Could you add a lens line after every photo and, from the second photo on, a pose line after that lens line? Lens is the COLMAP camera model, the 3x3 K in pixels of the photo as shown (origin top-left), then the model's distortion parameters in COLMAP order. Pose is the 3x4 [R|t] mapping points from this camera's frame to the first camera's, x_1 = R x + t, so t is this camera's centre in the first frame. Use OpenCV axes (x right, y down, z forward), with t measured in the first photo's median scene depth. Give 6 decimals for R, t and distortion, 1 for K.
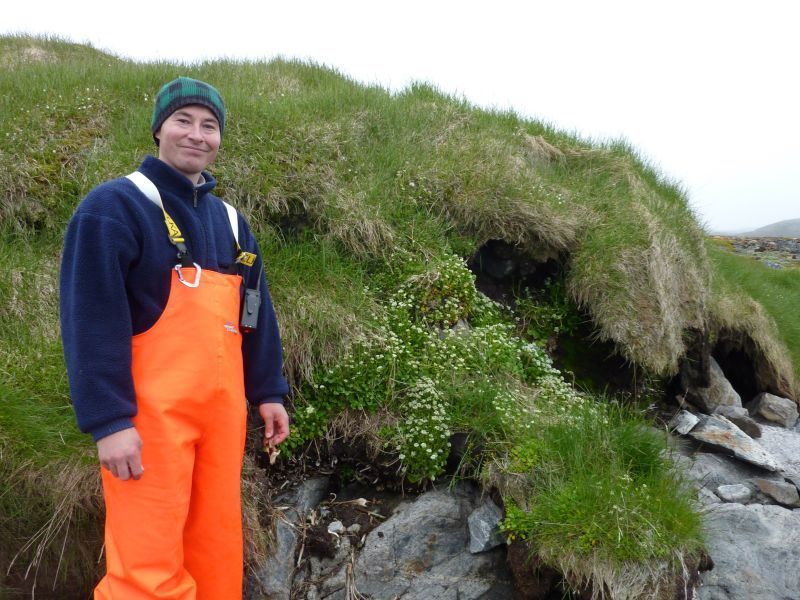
lens RADIAL K [[597.0, 0, 397.0], [0, 597.0, 296.7], [0, 0, 1]] dist [-0.005853, -0.049071]
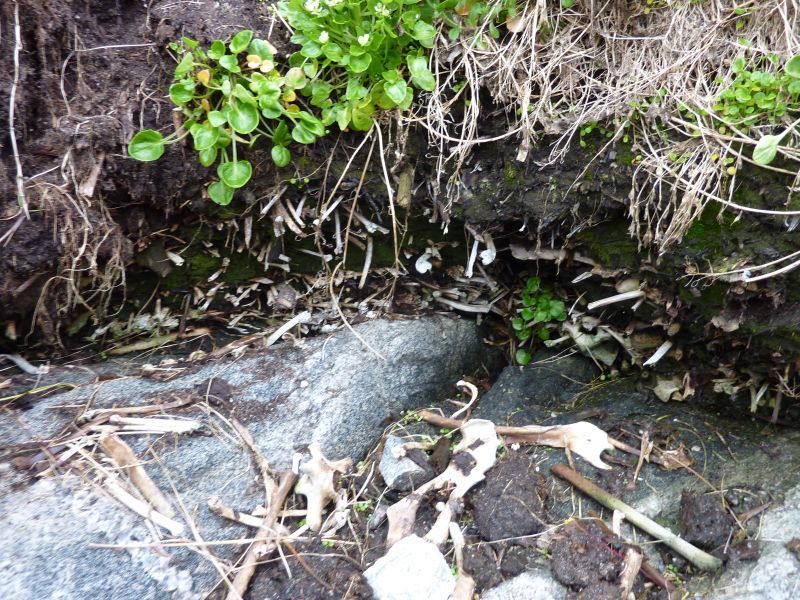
lens RADIAL K [[597.0, 0, 397.0], [0, 597.0, 296.7], [0, 0, 1]] dist [-0.005853, -0.049071]
pose [[0.921591, 0.094667, -0.376442, -0.045028], [-0.011590, 0.976083, 0.217090, 0.246383], [0.387990, -0.195705, 0.900646, 0.785983]]
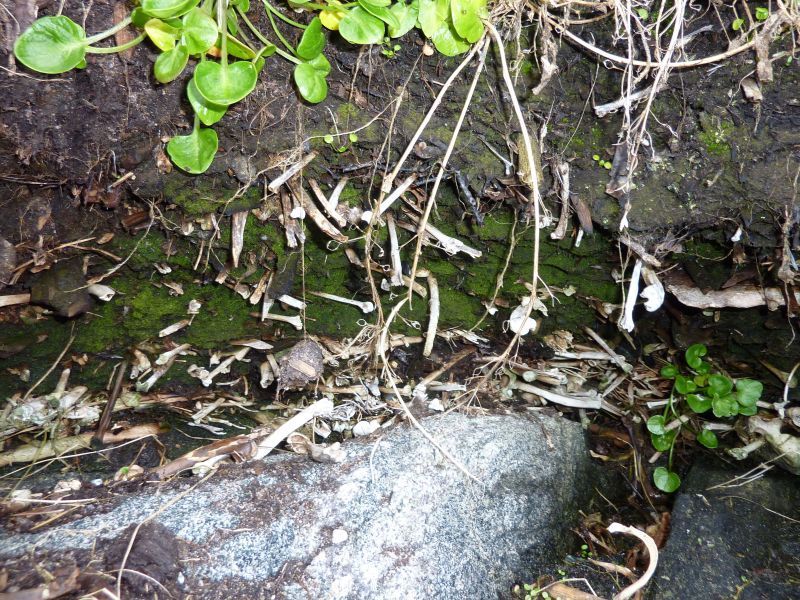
lens RADIAL K [[597.0, 0, 397.0], [0, 597.0, 296.7], [0, 0, 1]] dist [-0.005853, -0.049071]
pose [[0.934740, 0.028630, -0.354177, -0.111391], [-0.024523, 0.999570, 0.016079, 0.282167], [0.354485, -0.006344, 0.935040, 0.870962]]
